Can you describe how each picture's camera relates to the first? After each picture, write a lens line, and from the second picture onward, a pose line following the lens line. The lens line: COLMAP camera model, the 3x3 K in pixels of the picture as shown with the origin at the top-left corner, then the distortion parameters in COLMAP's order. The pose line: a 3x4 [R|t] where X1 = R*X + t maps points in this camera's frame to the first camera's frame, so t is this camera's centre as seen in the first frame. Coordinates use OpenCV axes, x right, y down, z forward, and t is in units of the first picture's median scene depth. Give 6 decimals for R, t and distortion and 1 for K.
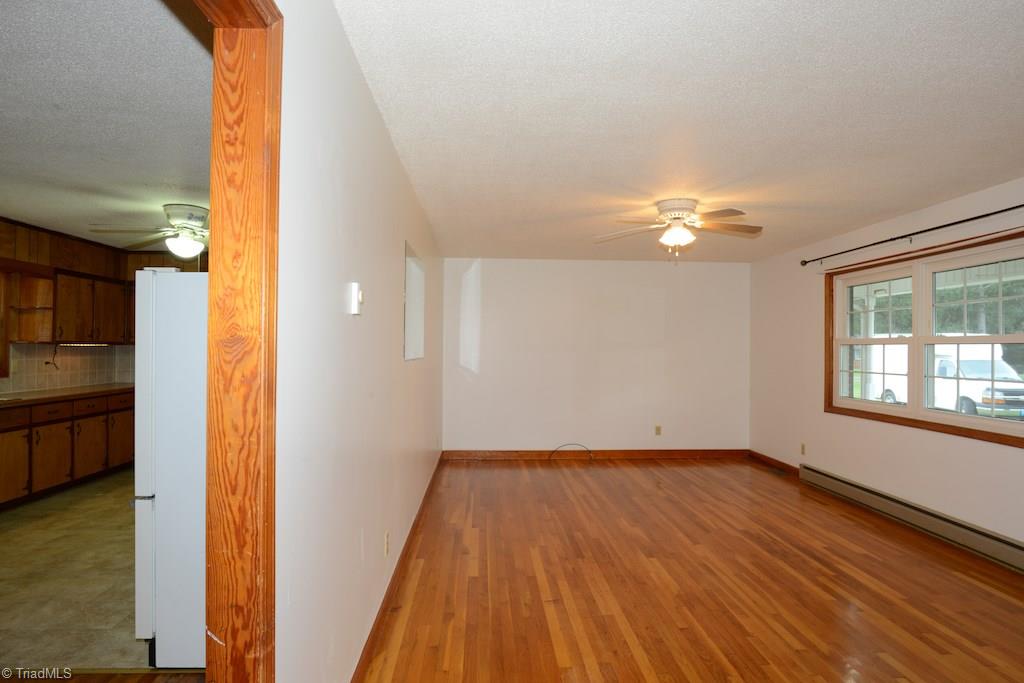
lens RADIAL K [[589.0, 0, 511.7], [0, 589.0, 344.3], [0, 0, 1]] dist [-0.036163, 0.016084]
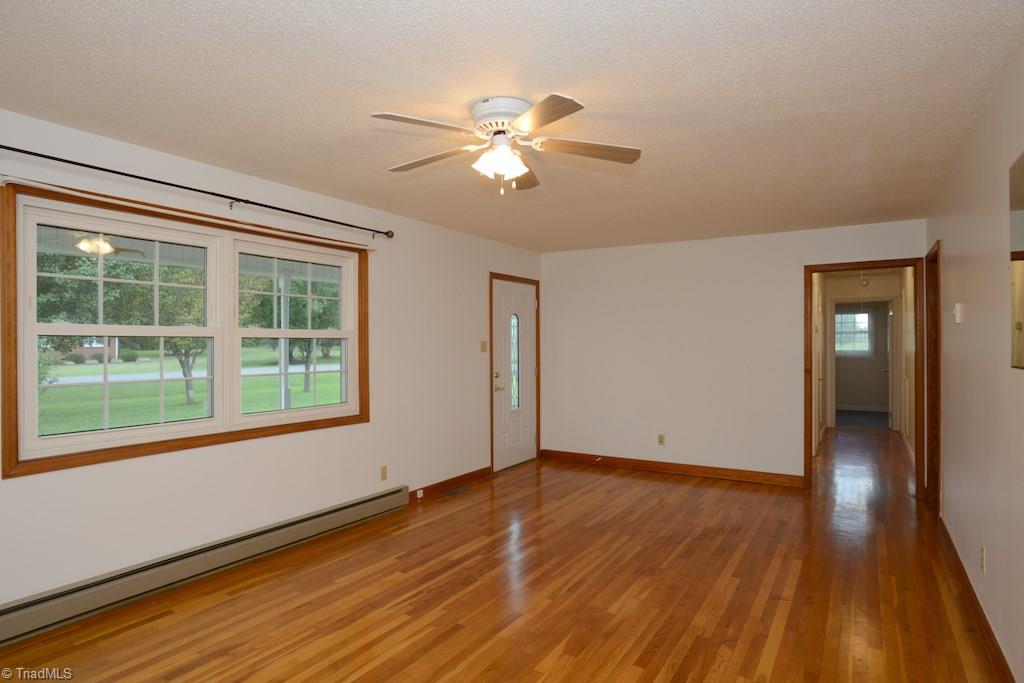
lens RADIAL K [[589.0, 0, 510.1], [0, 589.0, 339.6], [0, 0, 1]] dist [-0.036163, 0.016084]
pose [[-0.829337, -0.001058, 0.558747, -0.083551], [-0.009017, 0.999893, -0.011490, 0.011726], [-0.558676, -0.014567, -0.829258, 1.729449]]
